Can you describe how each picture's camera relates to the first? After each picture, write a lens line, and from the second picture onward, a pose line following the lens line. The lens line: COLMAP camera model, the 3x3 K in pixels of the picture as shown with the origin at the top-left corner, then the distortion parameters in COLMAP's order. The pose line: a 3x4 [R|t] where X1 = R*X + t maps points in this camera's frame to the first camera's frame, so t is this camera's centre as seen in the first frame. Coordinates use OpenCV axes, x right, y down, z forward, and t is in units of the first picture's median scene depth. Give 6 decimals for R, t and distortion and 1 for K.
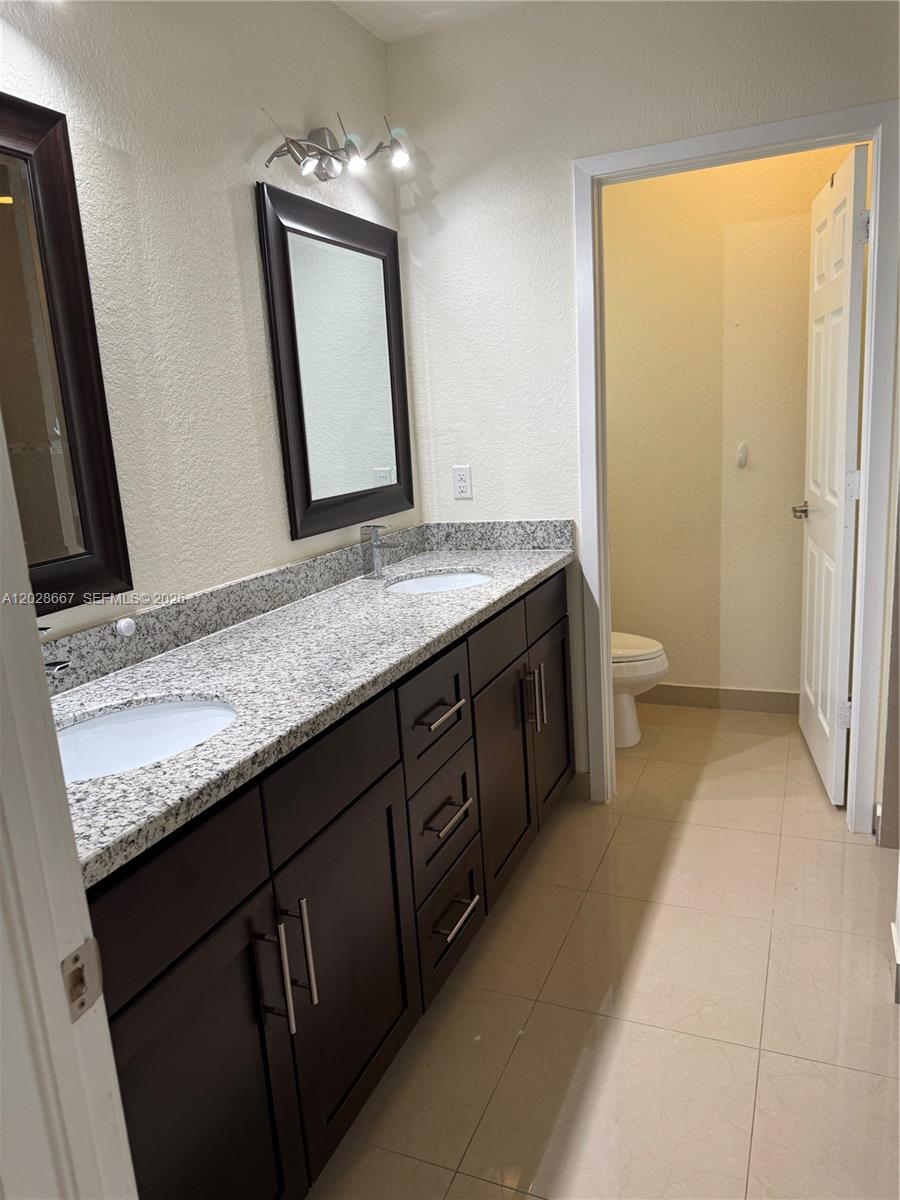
lens RADIAL K [[859.9, 0, 452.6], [0, 859.9, 600.8], [0, 0, 1]] dist [0.041764, -0.038503]
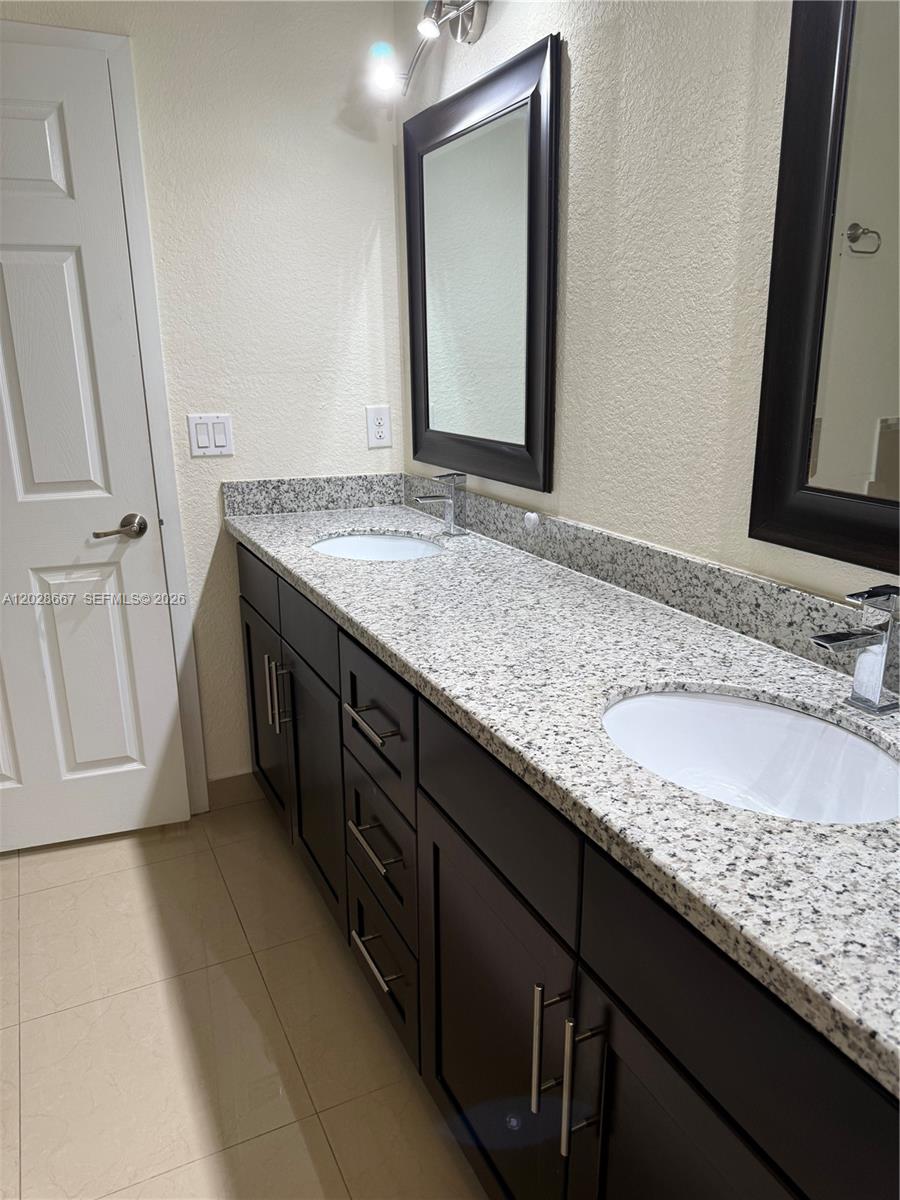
lens RADIAL K [[859.9, 0, 452.0], [0, 859.9, 604.3], [0, 0, 1]] dist [0.041764, -0.038503]
pose [[-0.653861, 0.270643, -0.706553, 0.462193], [-0.115623, 0.887126, 0.446811, -0.324876], [0.747728, 0.373846, -0.548765, 1.417218]]
